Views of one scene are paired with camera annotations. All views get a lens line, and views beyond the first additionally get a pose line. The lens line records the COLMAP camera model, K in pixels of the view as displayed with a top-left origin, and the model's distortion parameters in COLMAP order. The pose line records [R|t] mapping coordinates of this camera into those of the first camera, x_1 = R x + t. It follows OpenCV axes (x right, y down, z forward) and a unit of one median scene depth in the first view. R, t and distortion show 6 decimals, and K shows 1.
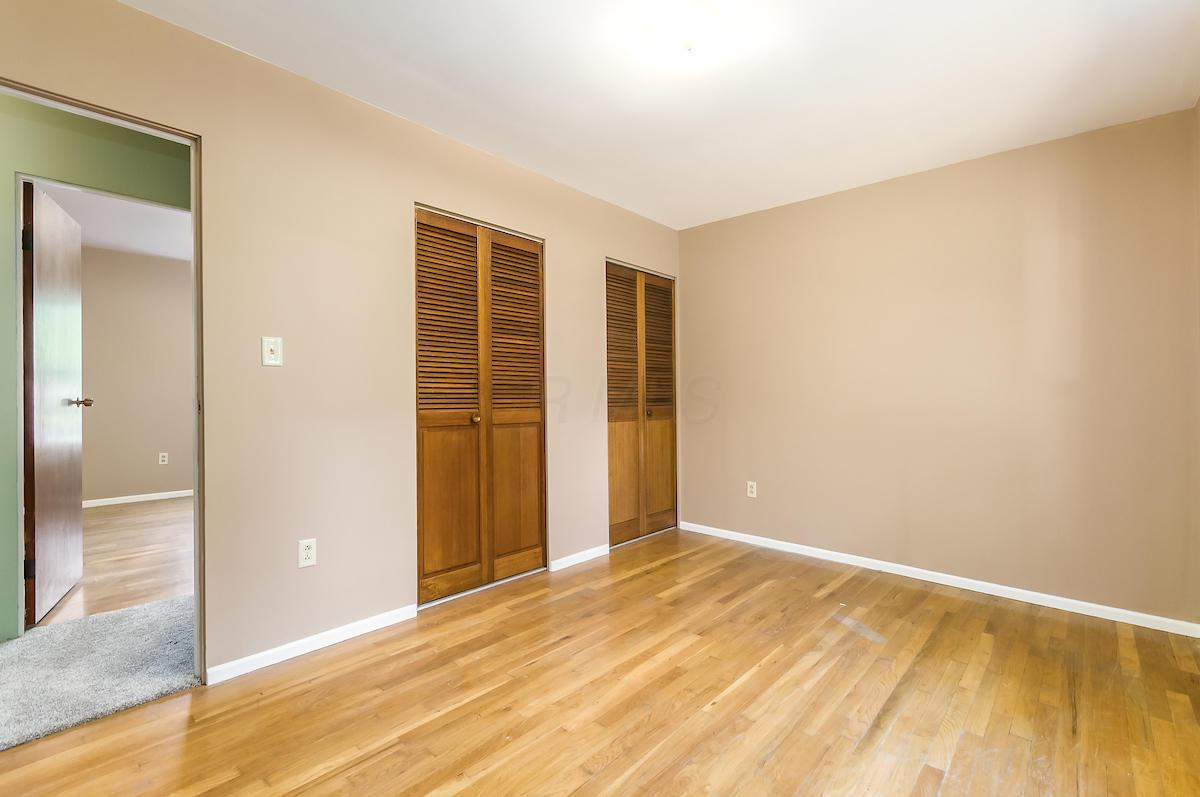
lens RADIAL K [[524.7, 0, 594.9], [0, 524.7, 388.0], [0, 0, 1]] dist [0.008059, -0.003566]
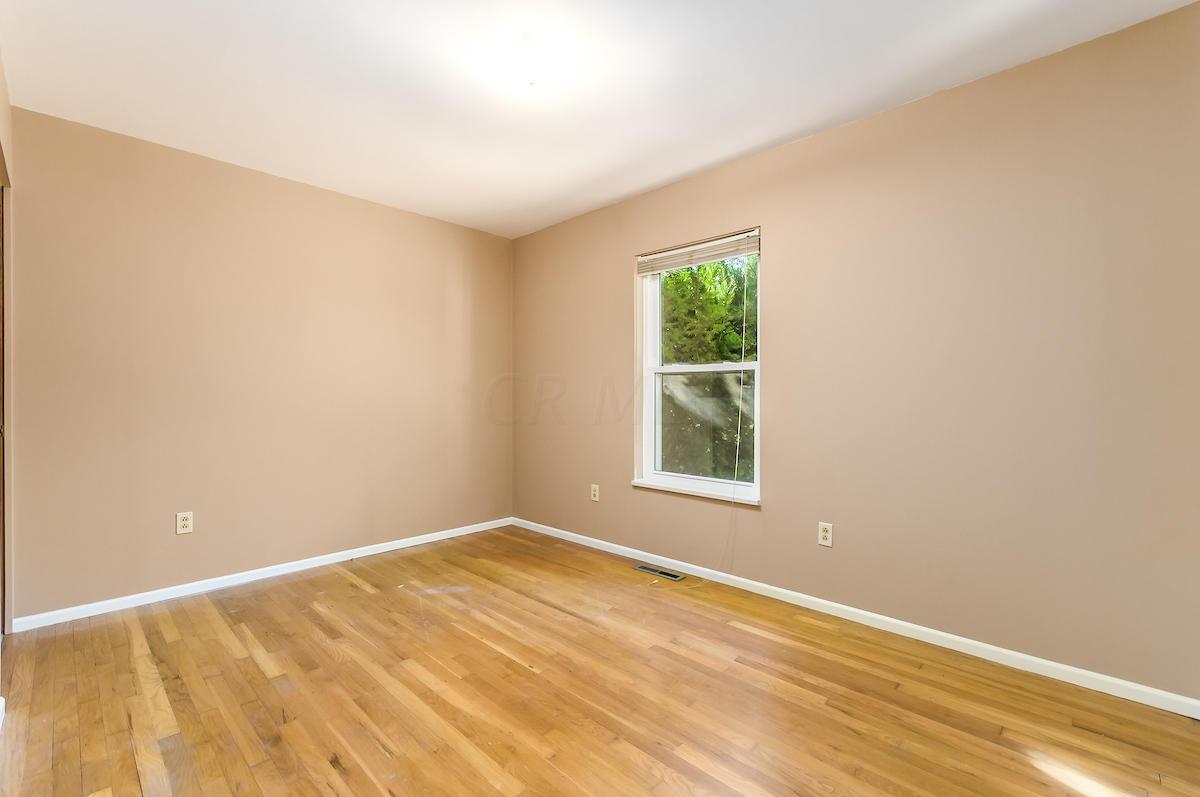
lens RADIAL K [[524.7, 0, 593.4], [0, 524.7, 392.4], [0, 0, 1]] dist [0.008059, -0.003566]
pose [[0.025548, 0.001563, 0.999672, -0.673220], [-0.011382, 0.999934, -0.001272, 0.001155], [-0.999609, -0.011346, 0.025564, 0.616751]]
